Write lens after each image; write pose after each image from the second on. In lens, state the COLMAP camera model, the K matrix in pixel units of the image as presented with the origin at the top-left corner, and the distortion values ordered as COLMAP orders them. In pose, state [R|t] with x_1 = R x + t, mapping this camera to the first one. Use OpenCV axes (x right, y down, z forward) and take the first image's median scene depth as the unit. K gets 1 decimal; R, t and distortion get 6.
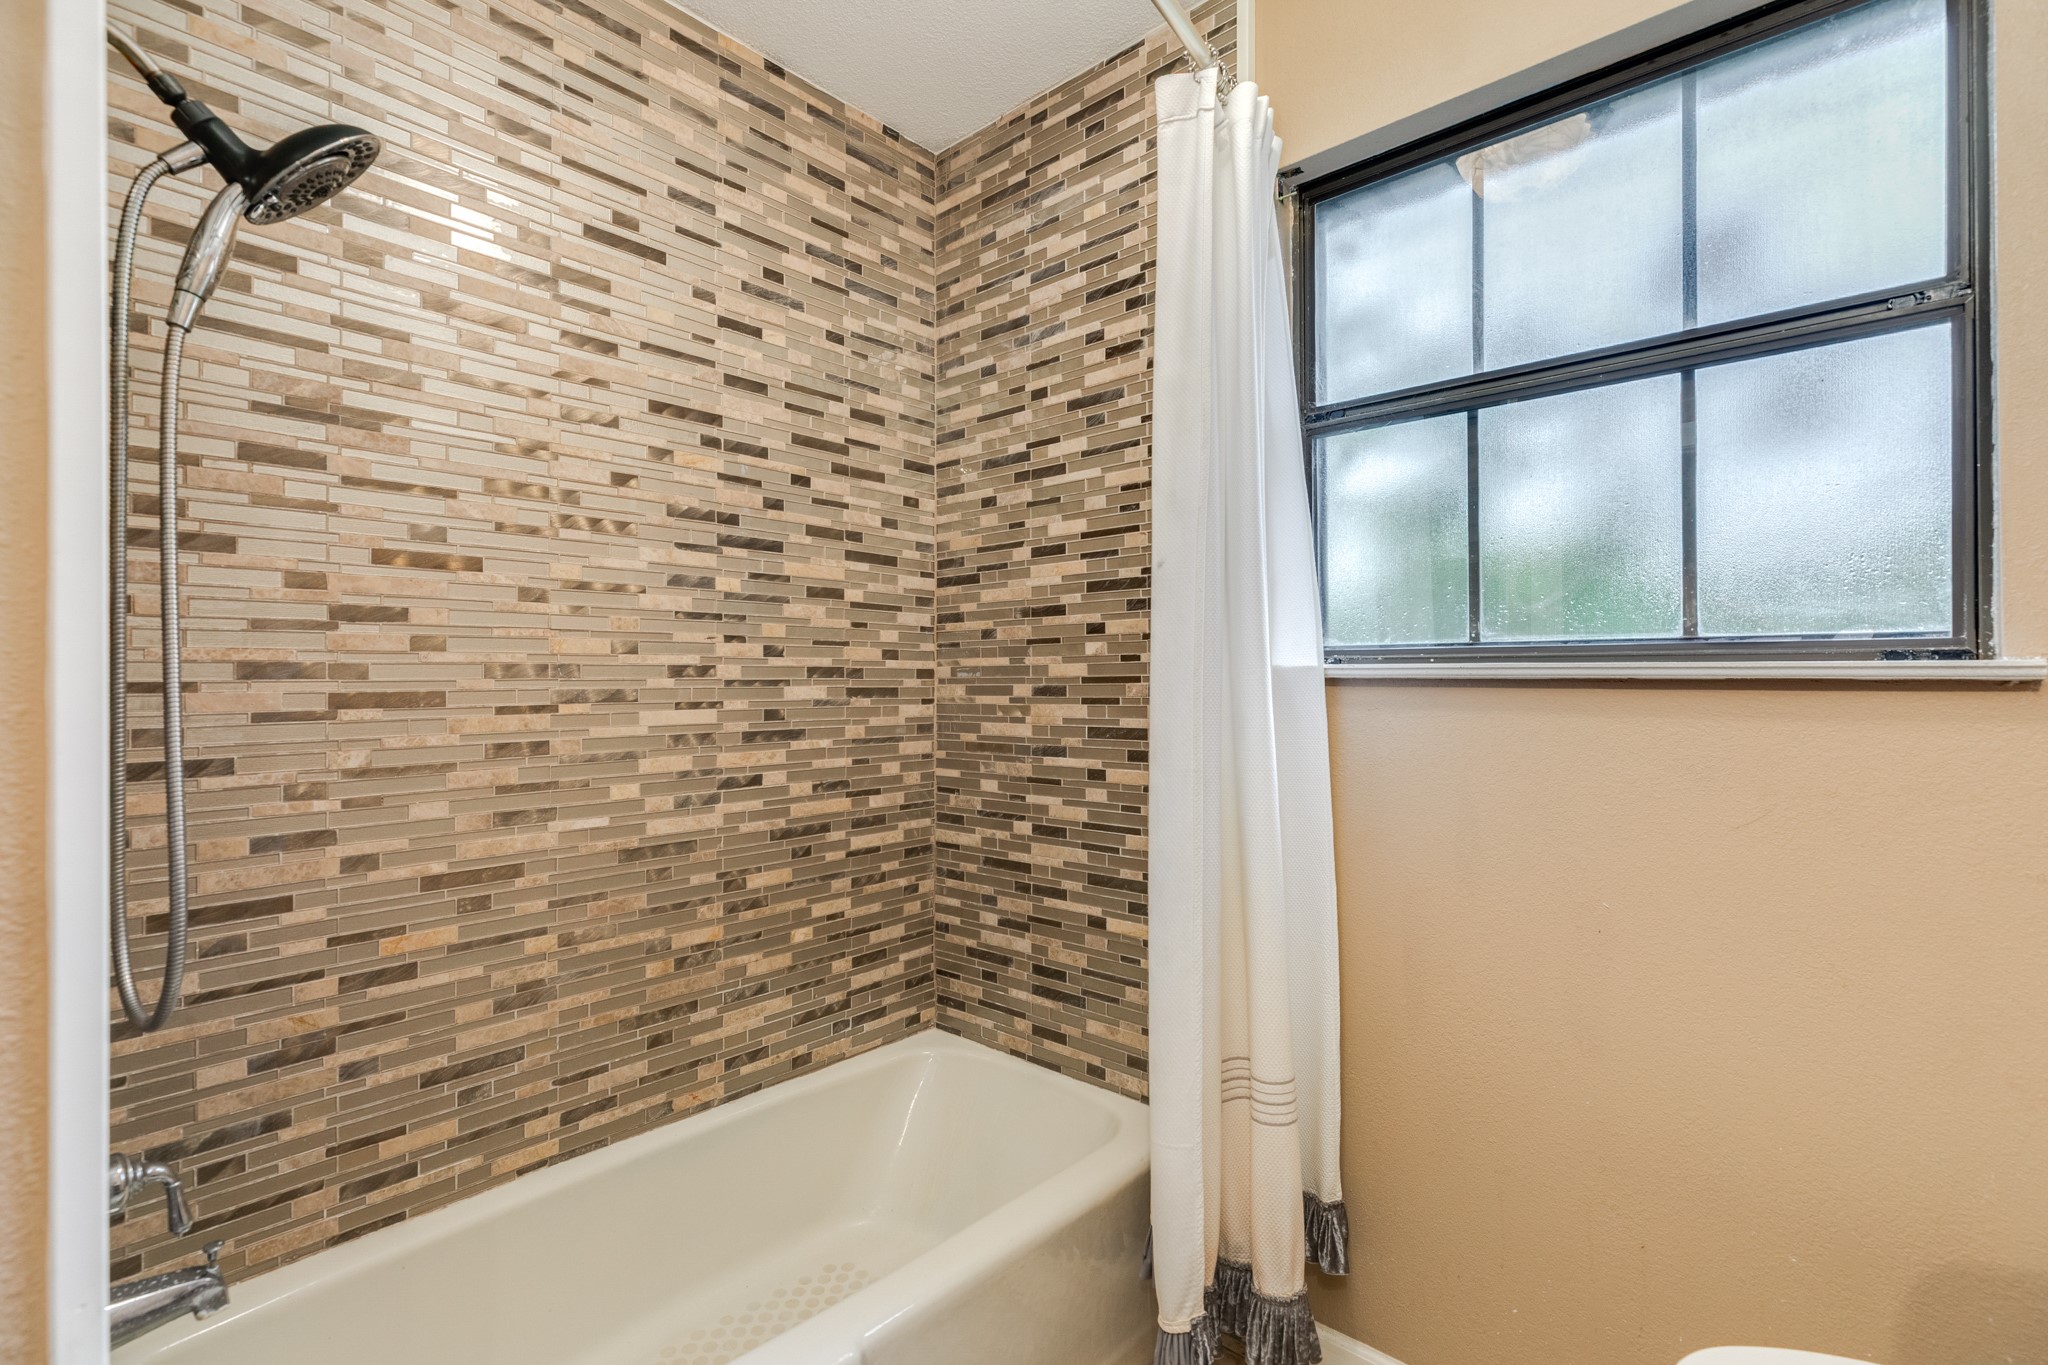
lens RADIAL K [[917.2, 0, 1025.4], [0, 917.2, 681.2], [0, 0, 1]] dist [0.010834, -0.000550]
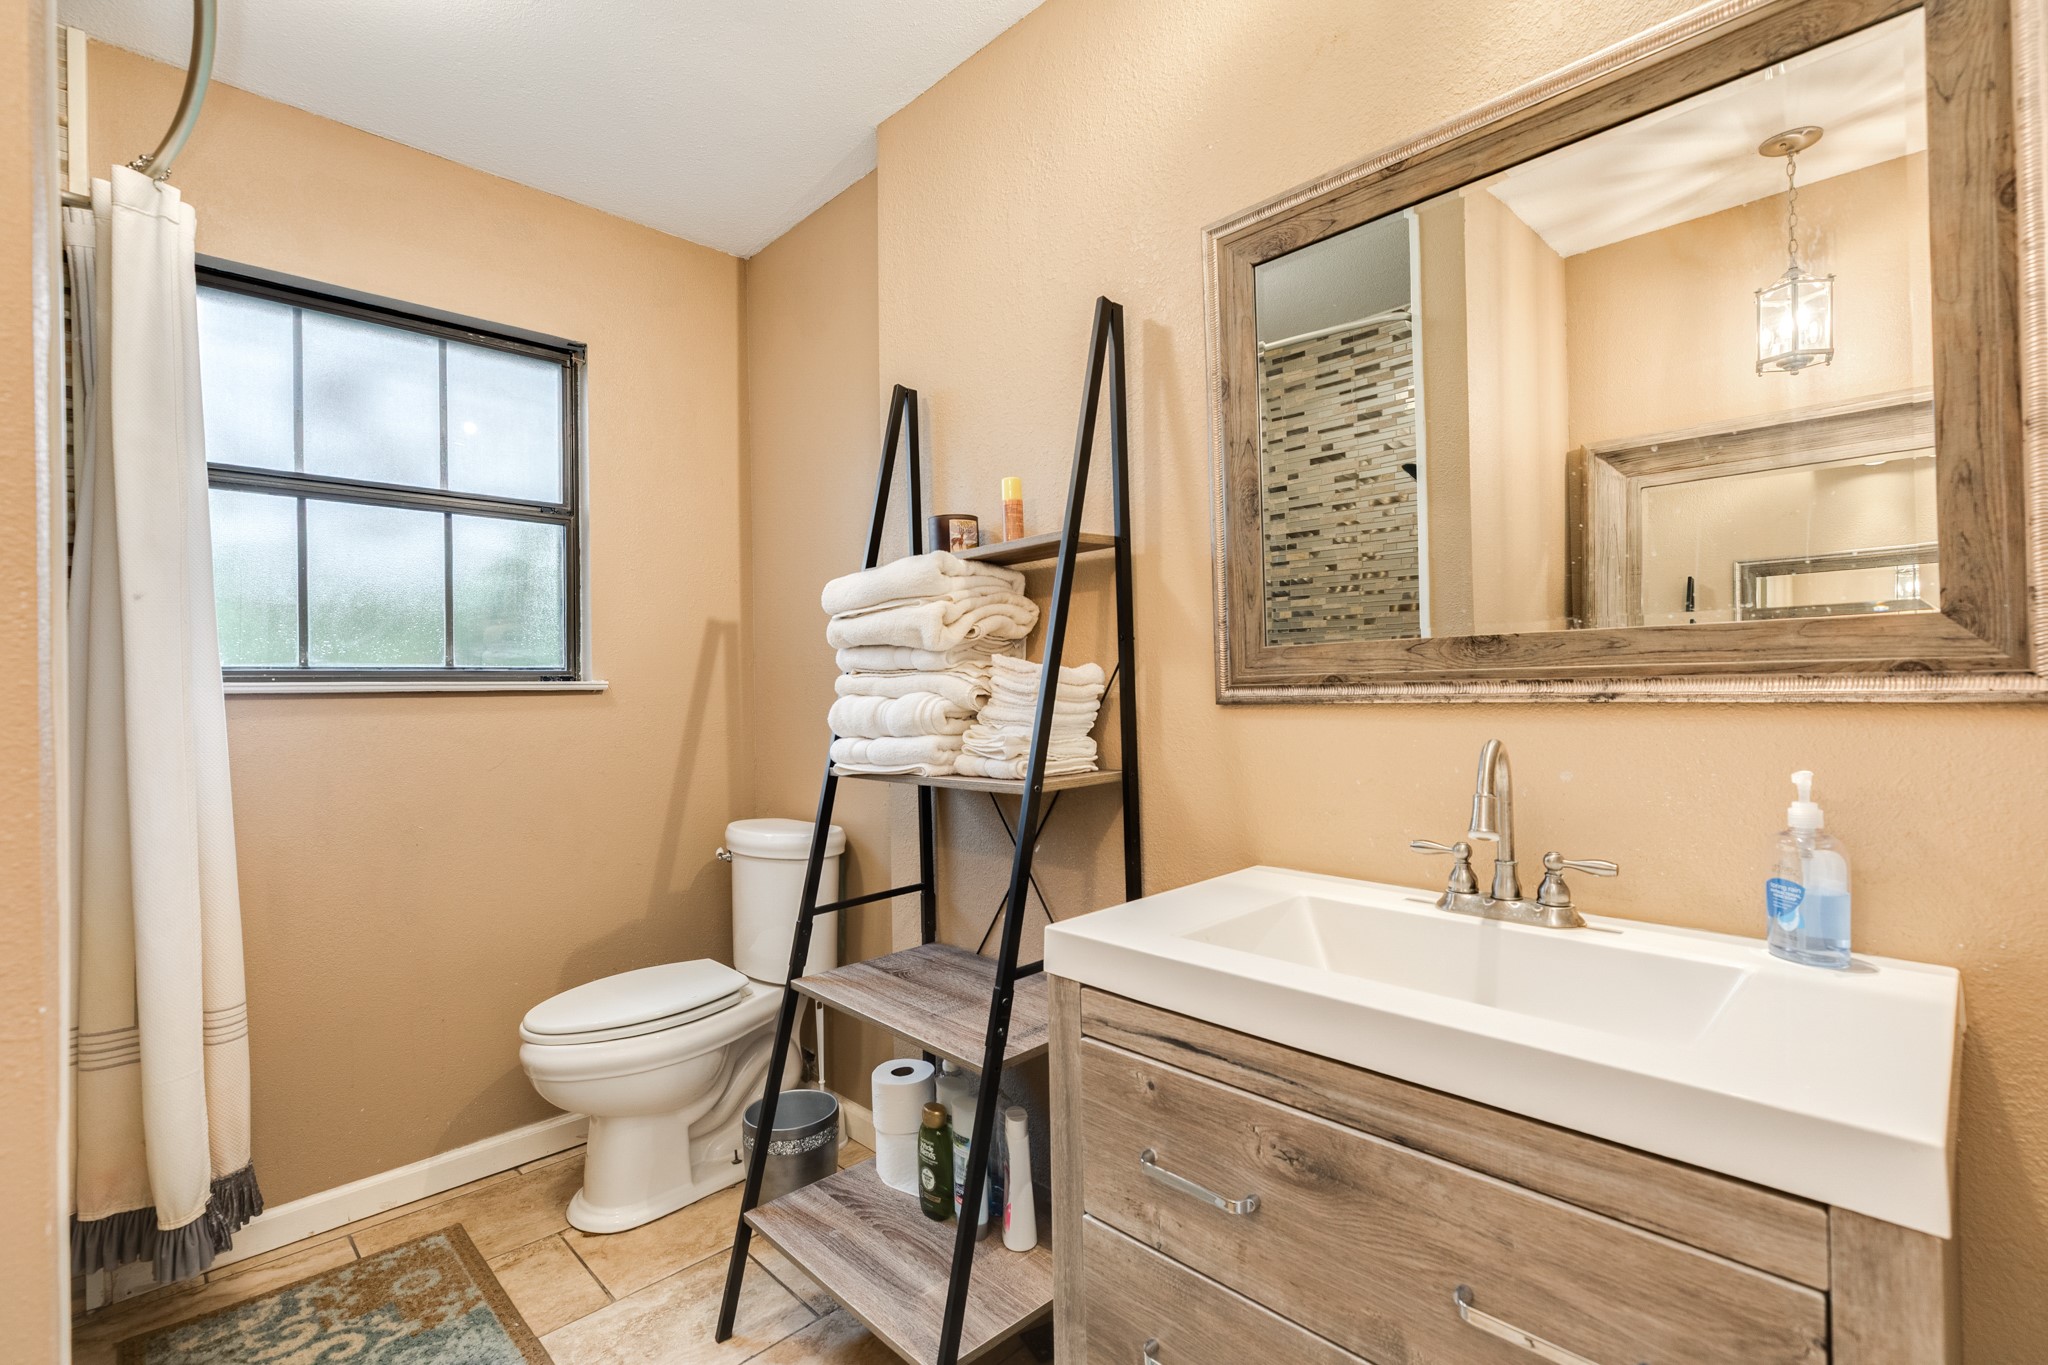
lens RADIAL K [[917.2, 0, 1024.9], [0, 917.2, 680.5], [0, 0, 1]] dist [0.010834, -0.000550]
pose [[0.069133, 0.002230, 0.997605, -0.867636], [0.017251, 0.999845, -0.003430, 0.001893], [-0.997458, 0.017447, 0.069084, -0.186112]]
